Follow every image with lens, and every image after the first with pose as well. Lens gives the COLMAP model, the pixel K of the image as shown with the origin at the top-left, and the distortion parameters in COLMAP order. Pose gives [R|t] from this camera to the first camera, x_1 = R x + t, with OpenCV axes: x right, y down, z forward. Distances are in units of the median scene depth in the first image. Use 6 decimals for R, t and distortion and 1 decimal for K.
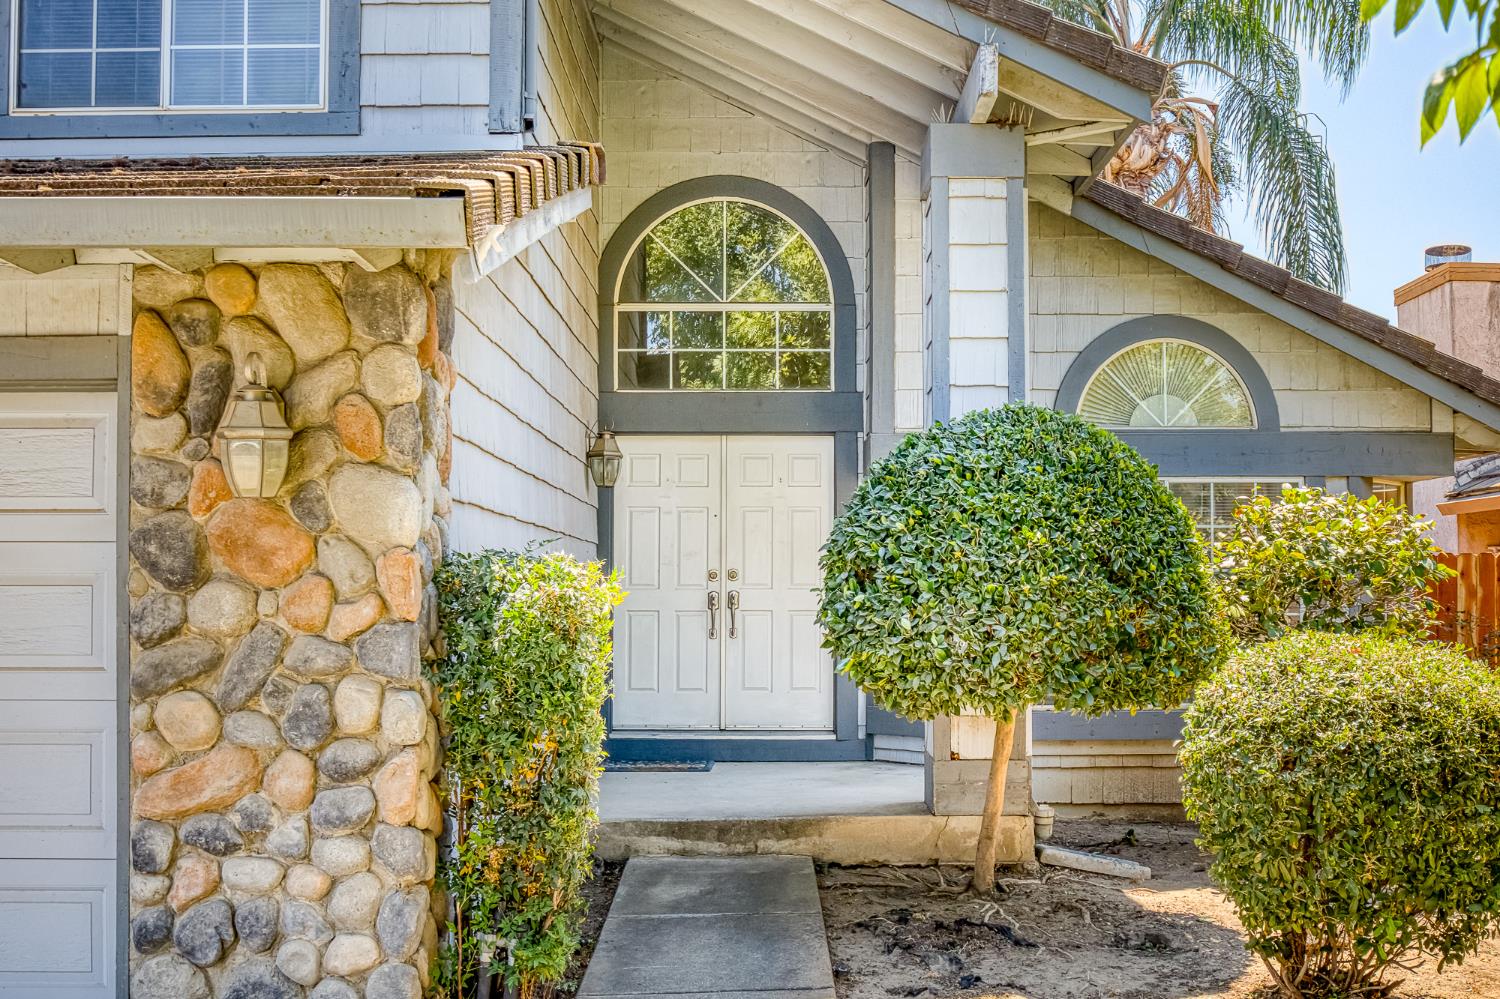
lens RADIAL K [[1504.5, 0, 752.8], [0, 1504.5, 507.4], [0, 0, 1]] dist [-0.078315, 0.000000]
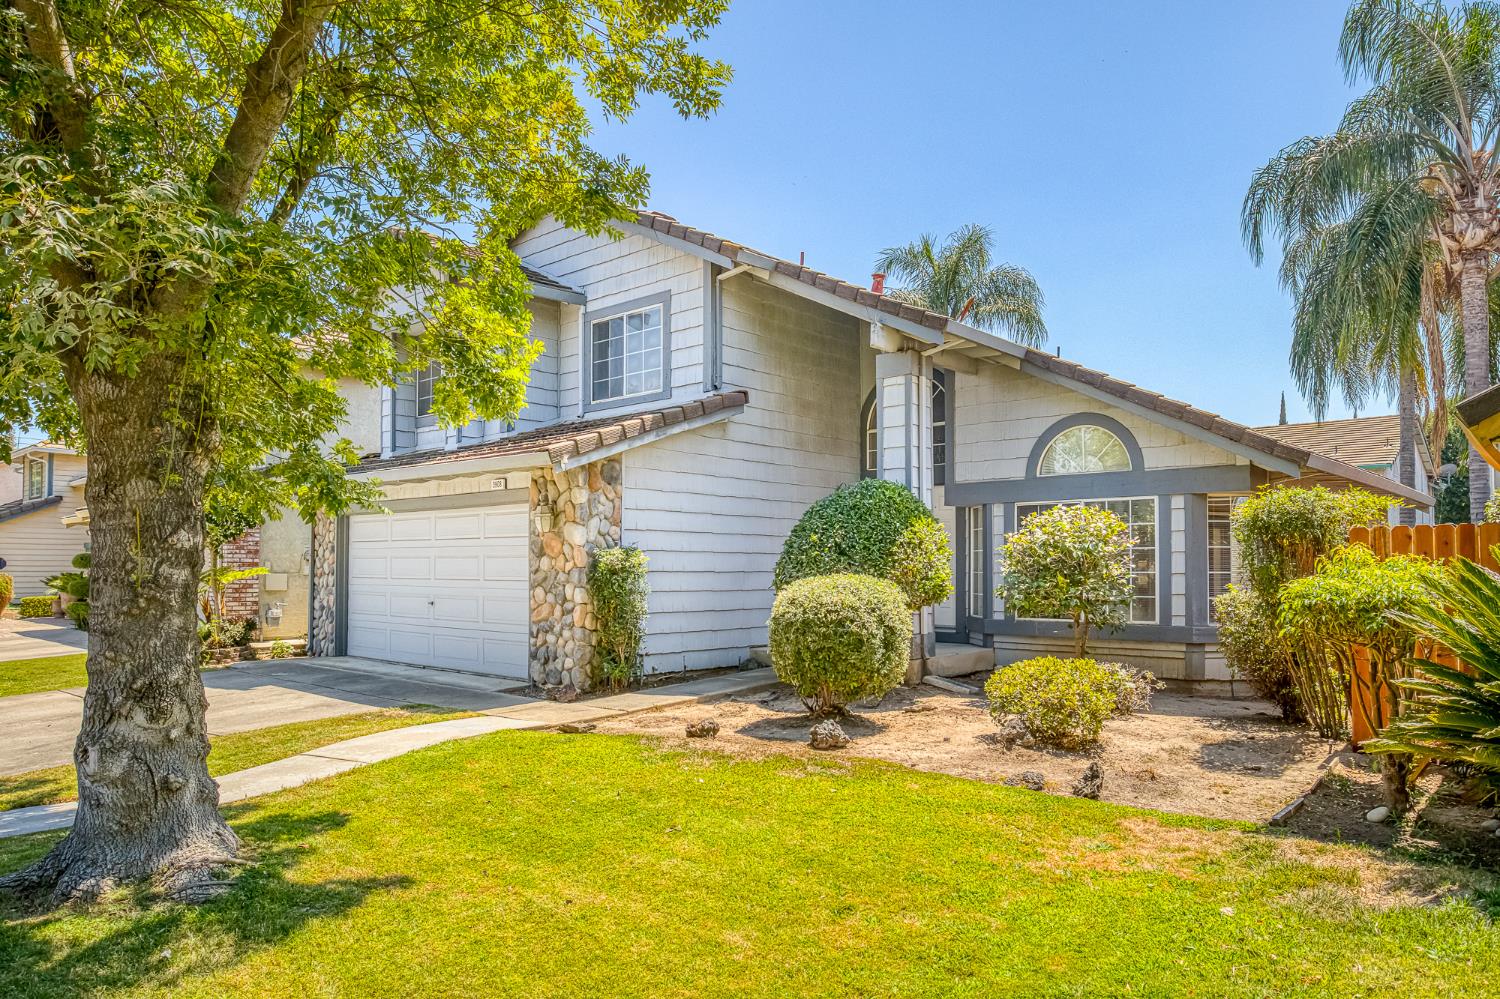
lens RADIAL K [[992.9, 0, 747.0], [0, 992.9, 501.5], [0, 0, 1]] dist [-0.000444, 0.000171]
pose [[0.720425, -0.044900, -0.692078, 1.630159], [0.036153, 0.998977, -0.027176, 0.001560], [0.692590, -0.005443, 0.721311, -0.374420]]
